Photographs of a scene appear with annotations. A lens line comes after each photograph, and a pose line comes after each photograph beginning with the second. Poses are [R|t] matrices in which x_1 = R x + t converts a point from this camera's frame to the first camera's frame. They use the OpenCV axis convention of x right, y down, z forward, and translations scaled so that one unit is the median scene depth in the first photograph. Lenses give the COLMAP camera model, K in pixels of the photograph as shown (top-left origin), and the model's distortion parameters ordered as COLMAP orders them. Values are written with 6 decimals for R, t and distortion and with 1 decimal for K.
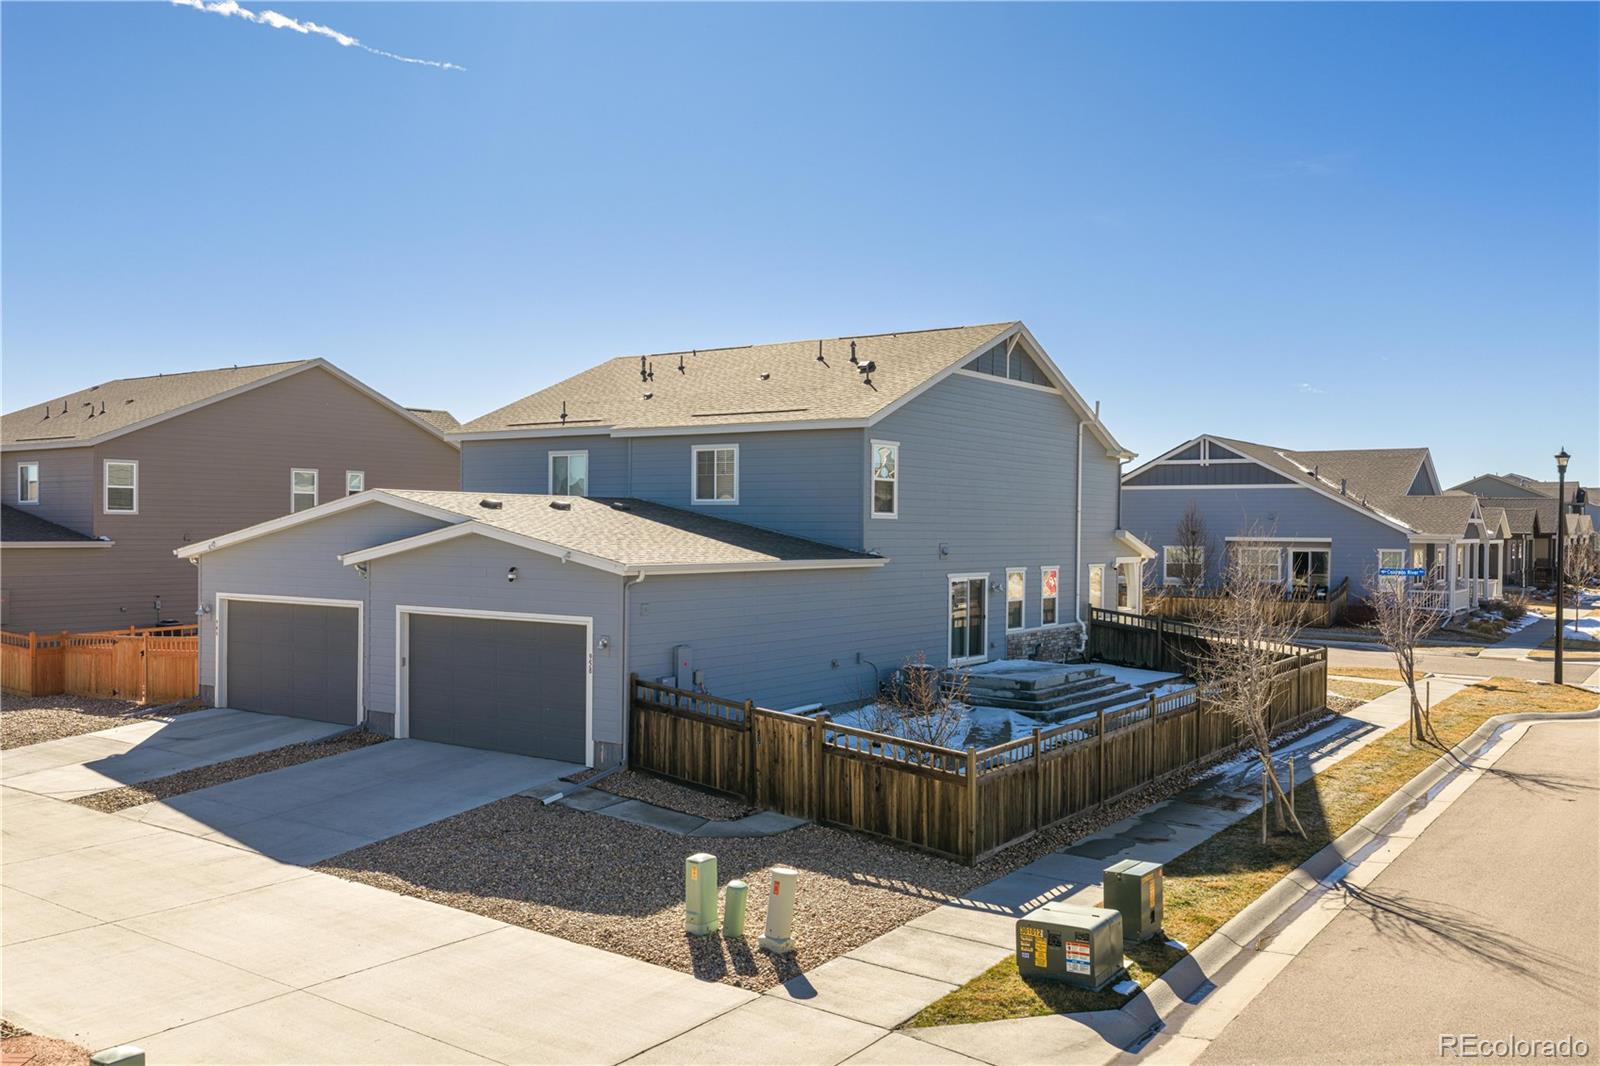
lens RADIAL K [[1326.5, 0, 800.0], [0, 1326.5, 533.0], [0, 0, 1]] dist [0.031247, -0.059825]
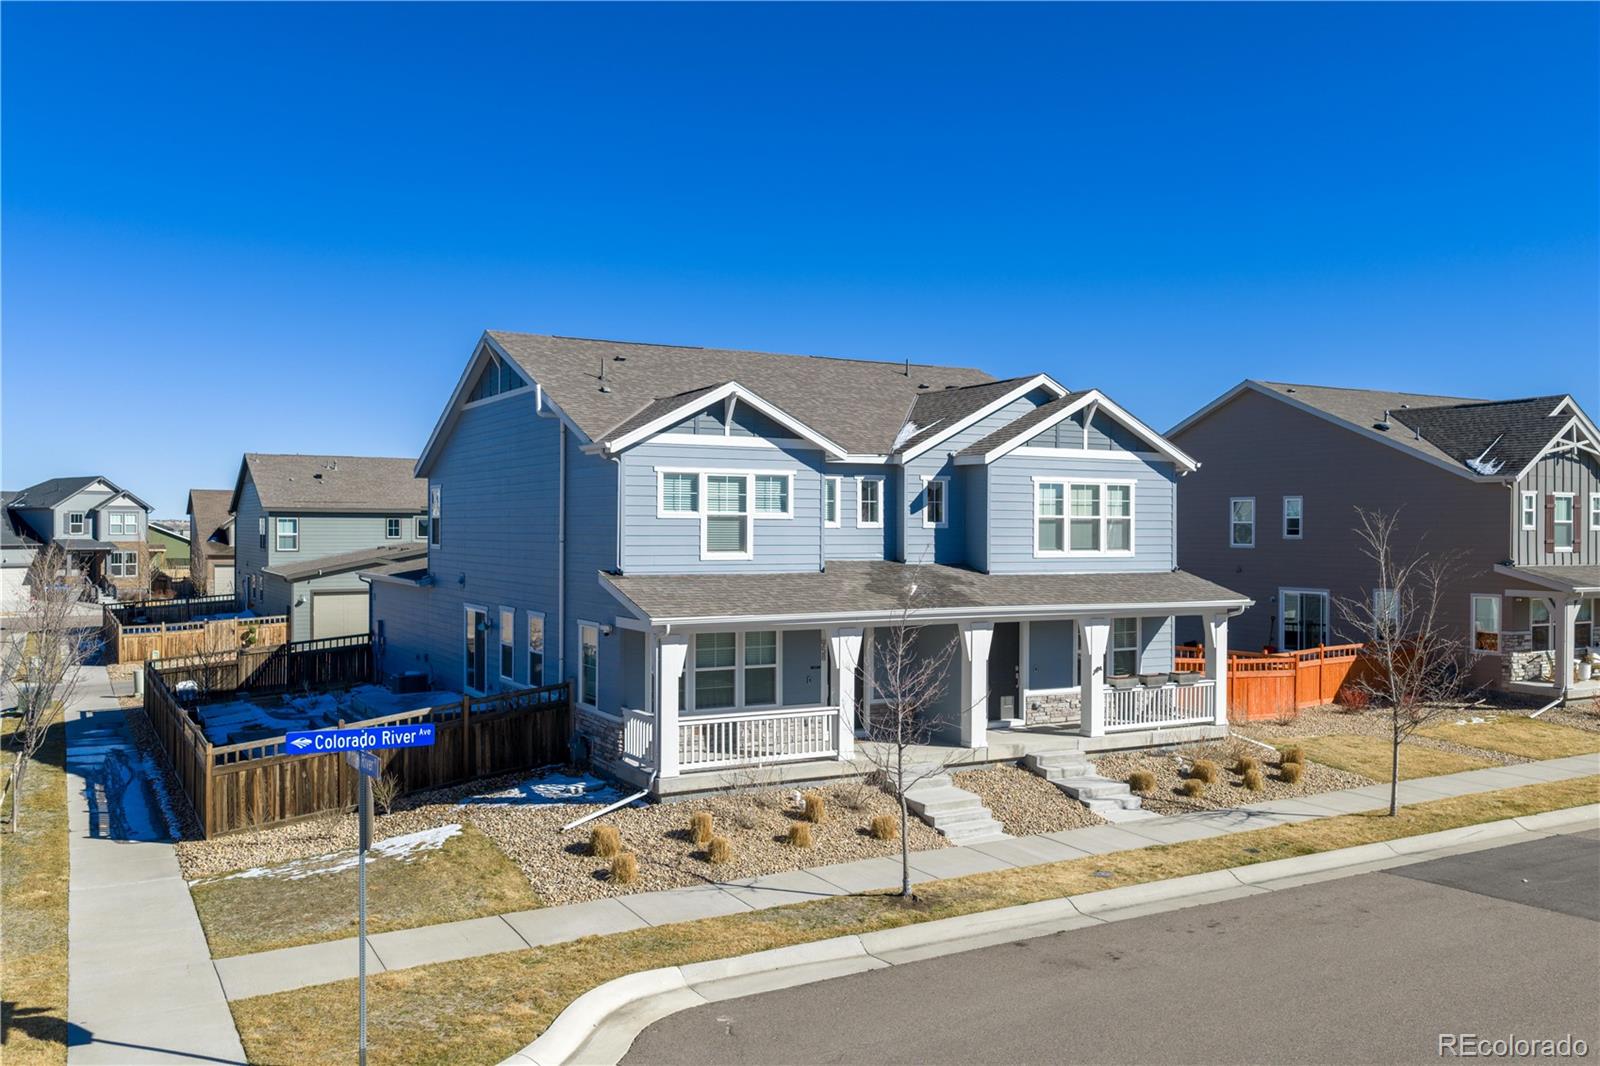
lens RADIAL K [[1326.5, 0, 800.0], [0, 1326.5, 533.0], [0, 0, 1]] dist [0.031247, -0.059825]
pose [[-0.436019, -0.019703, -0.899722, 0.846170], [-0.002544, 0.999783, -0.020661, -0.003160], [0.899934, -0.006720, -0.435974, 1.529021]]
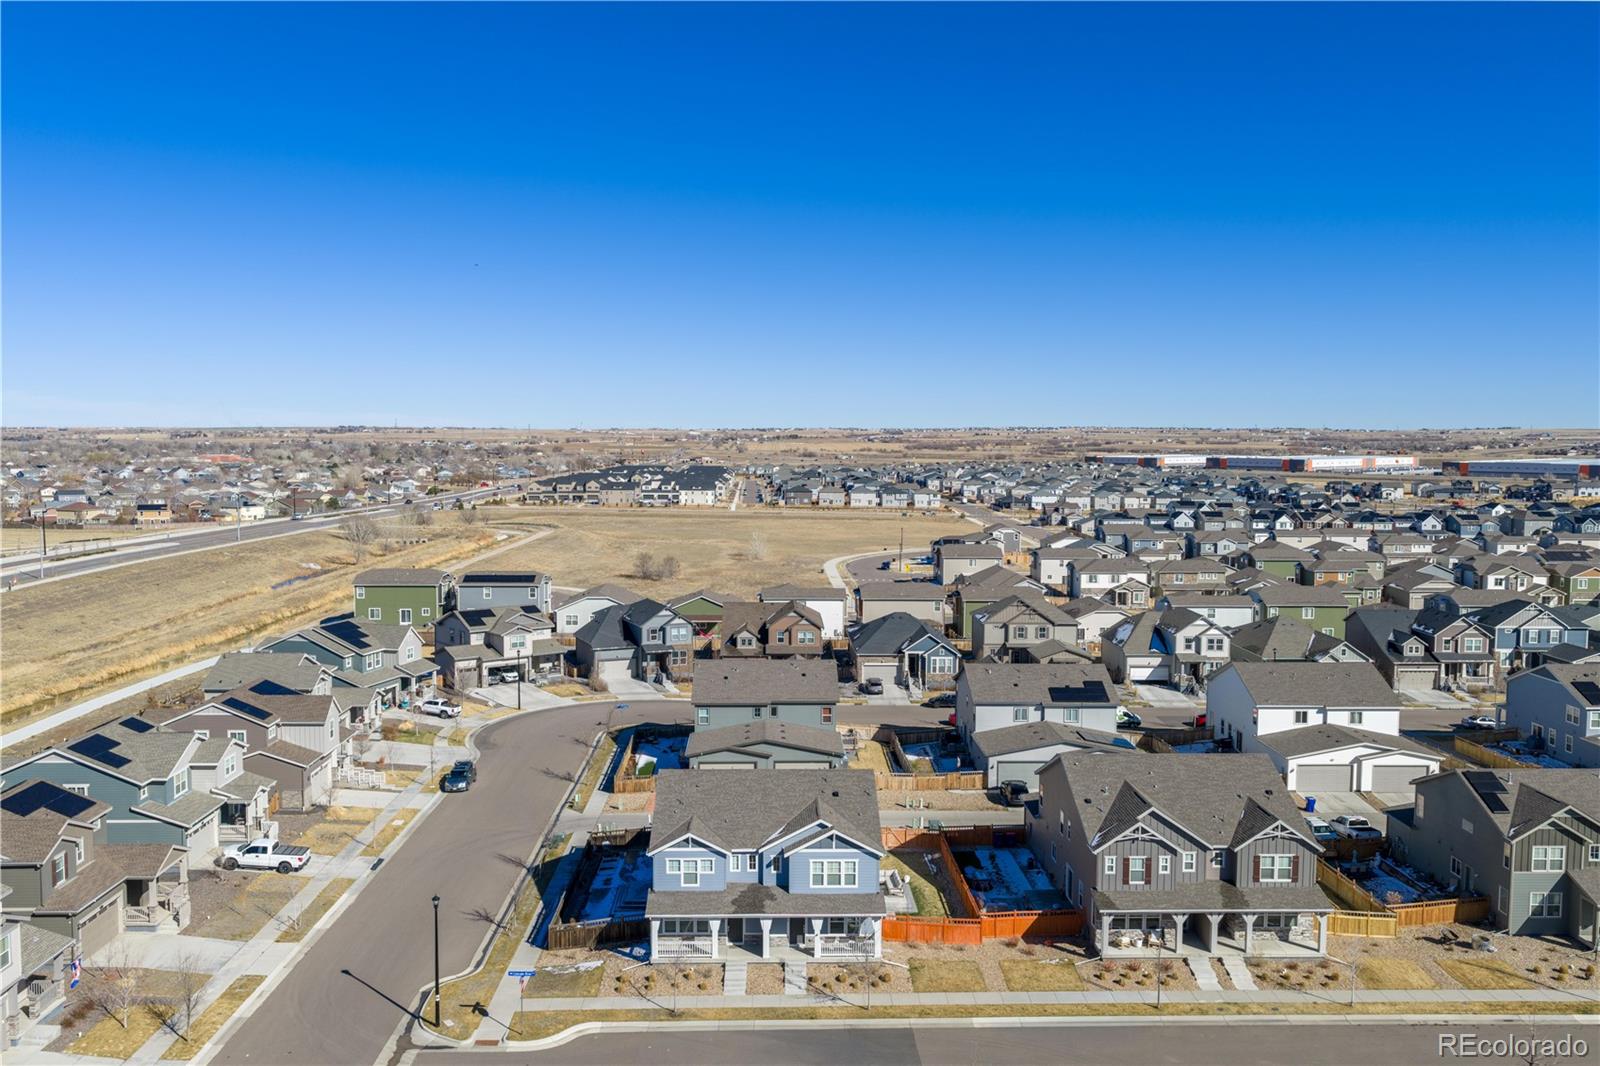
lens RADIAL K [[1326.5, 0, 800.0], [0, 1326.5, 533.0], [0, 0, 1]] dist [0.031247, -0.059825]
pose [[-0.802996, 0.020563, -0.595629, 1.392455], [-0.016504, 0.998254, 0.056714, -0.719137], [0.595756, 0.055371, -0.801255, 3.038087]]
